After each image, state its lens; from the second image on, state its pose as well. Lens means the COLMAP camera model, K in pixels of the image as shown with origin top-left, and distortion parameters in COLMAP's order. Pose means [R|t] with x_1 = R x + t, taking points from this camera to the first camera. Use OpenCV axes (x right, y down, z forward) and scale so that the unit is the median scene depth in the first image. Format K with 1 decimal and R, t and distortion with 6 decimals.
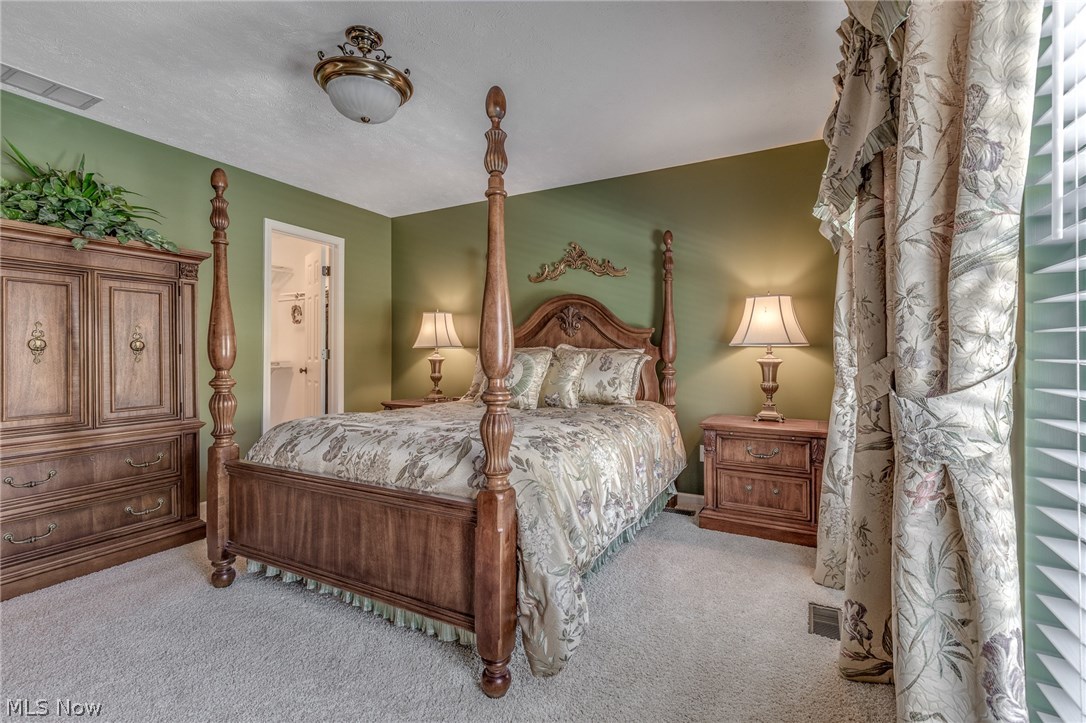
lens RADIAL K [[483.7, 0, 542.9], [0, 483.7, 359.1], [0, 0, 1]] dist [0.000537, -0.000835]
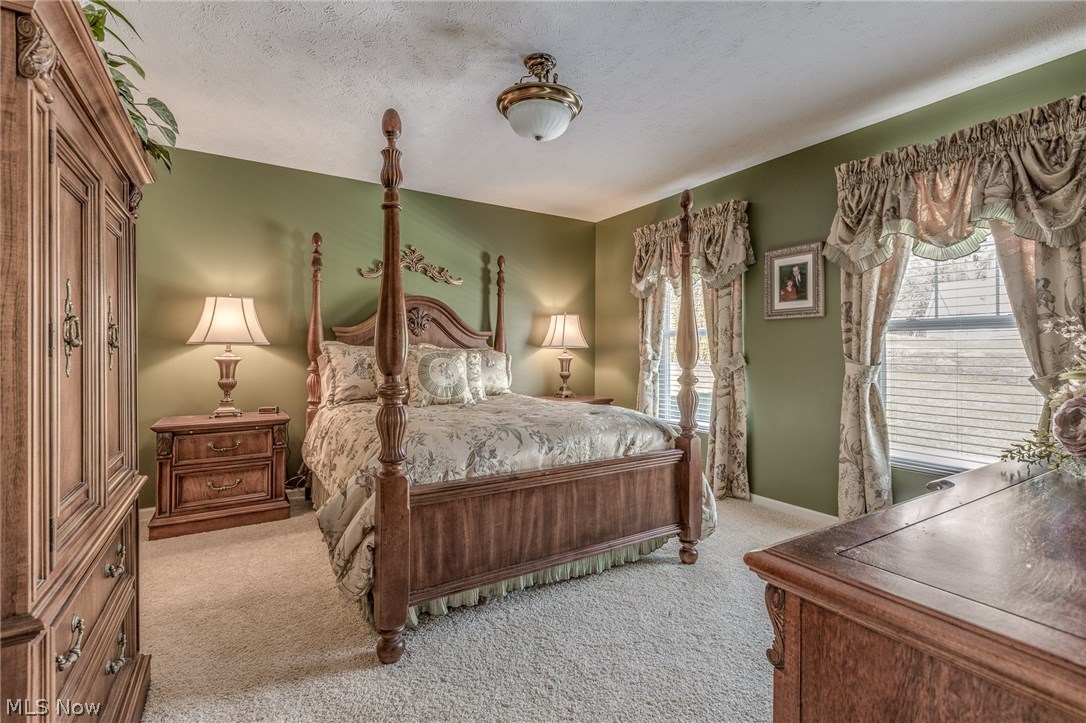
lens RADIAL K [[483.7, 0, 542.9], [0, 483.7, 359.1], [0, 0, 1]] dist [0.000537, -0.000835]
pose [[0.502642, -0.009055, 0.864447, -1.301755], [0.004756, 0.999959, 0.007709, -0.007538], [-0.864482, 0.000236, 0.502664, 0.449267]]
